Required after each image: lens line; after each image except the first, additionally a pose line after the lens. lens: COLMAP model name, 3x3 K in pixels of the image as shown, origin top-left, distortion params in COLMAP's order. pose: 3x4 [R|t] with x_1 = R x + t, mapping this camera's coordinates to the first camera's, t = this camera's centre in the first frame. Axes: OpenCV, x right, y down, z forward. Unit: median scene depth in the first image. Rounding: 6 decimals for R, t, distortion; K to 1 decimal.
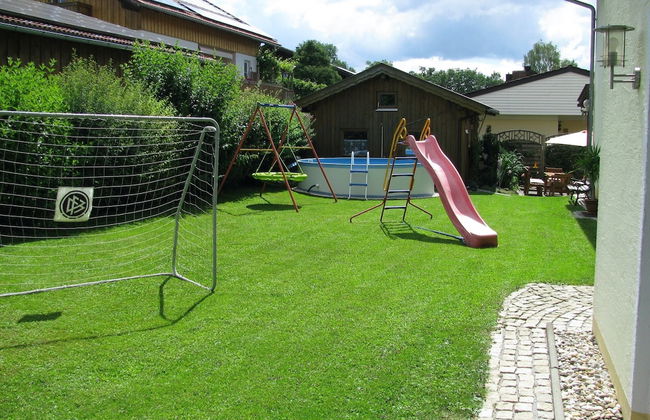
lens RADIAL K [[770.8, 0, 325.9], [0, 770.8, 211.9], [0, 0, 1]] dist [-0.172233, 0.000000]
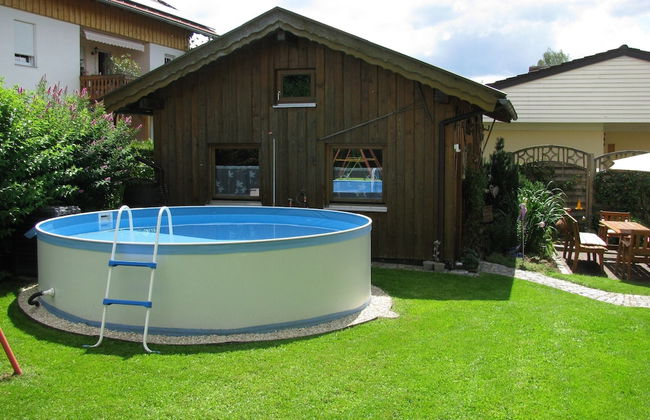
lens RADIAL K [[770.8, 0, 323.4], [0, 770.8, 206.8], [0, 0, 1]] dist [-0.172233, 0.000000]
pose [[0.999944, -0.002500, -0.010281, 0.093764], [0.002188, 0.999541, -0.030230, -0.047980], [0.010352, 0.030206, 0.999490, 0.463463]]
